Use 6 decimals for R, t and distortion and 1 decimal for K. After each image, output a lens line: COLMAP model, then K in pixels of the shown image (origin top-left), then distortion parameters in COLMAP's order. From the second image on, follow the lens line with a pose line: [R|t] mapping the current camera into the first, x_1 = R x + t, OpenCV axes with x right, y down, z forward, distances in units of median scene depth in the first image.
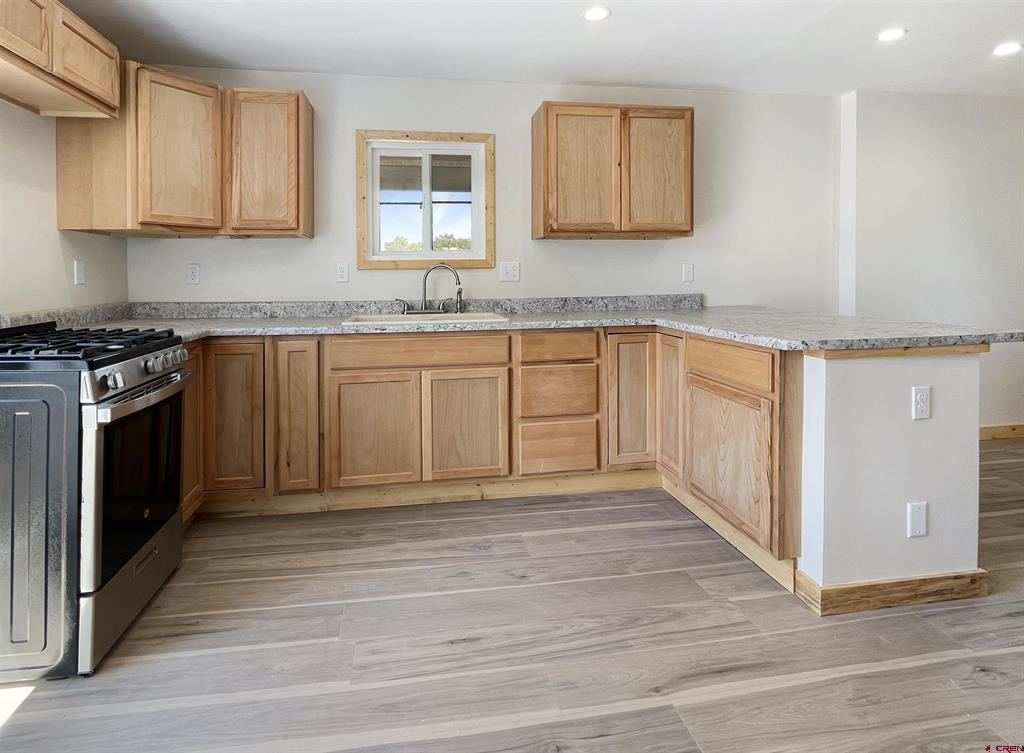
lens RADIAL K [[534.0, 0, 483.9], [0, 534.0, 290.8], [0, 0, 1]] dist [-0.000795, 0.000470]
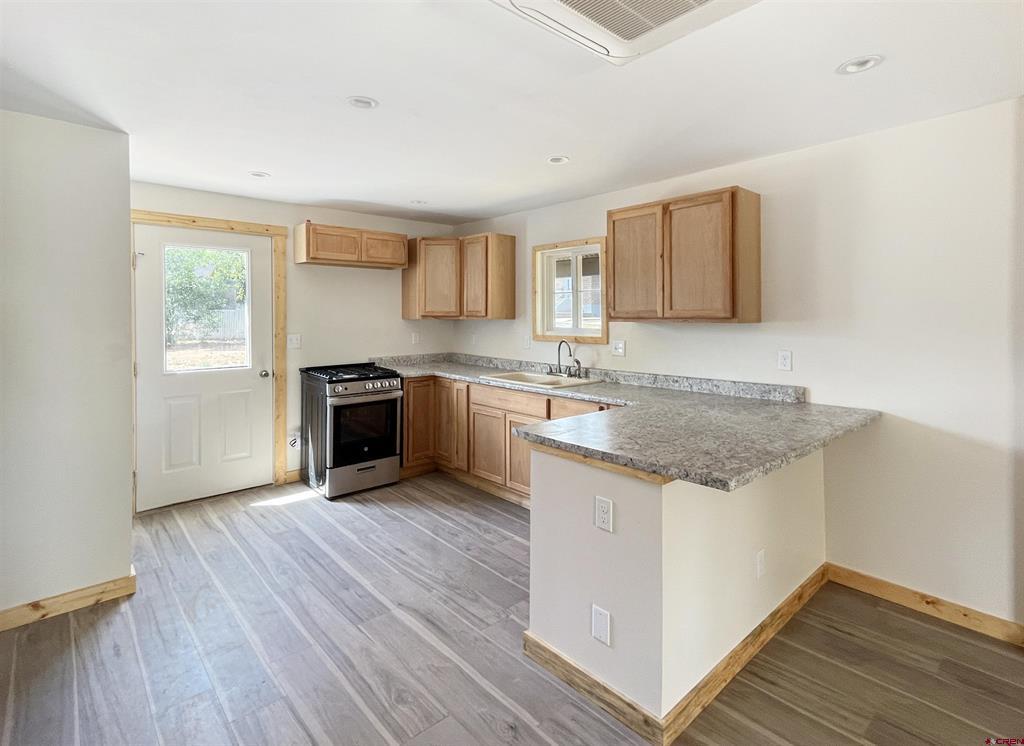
lens RADIAL K [[511.3, 0, 512.1], [0, 511.3, 327.3], [0, 0, 1]] dist [-0.001968, -0.000315]
pose [[0.546444, 0.028206, -0.837021, 1.157956], [-0.029539, 0.999460, 0.014395, -0.120793], [0.836975, 0.016859, 0.546982, 0.226956]]
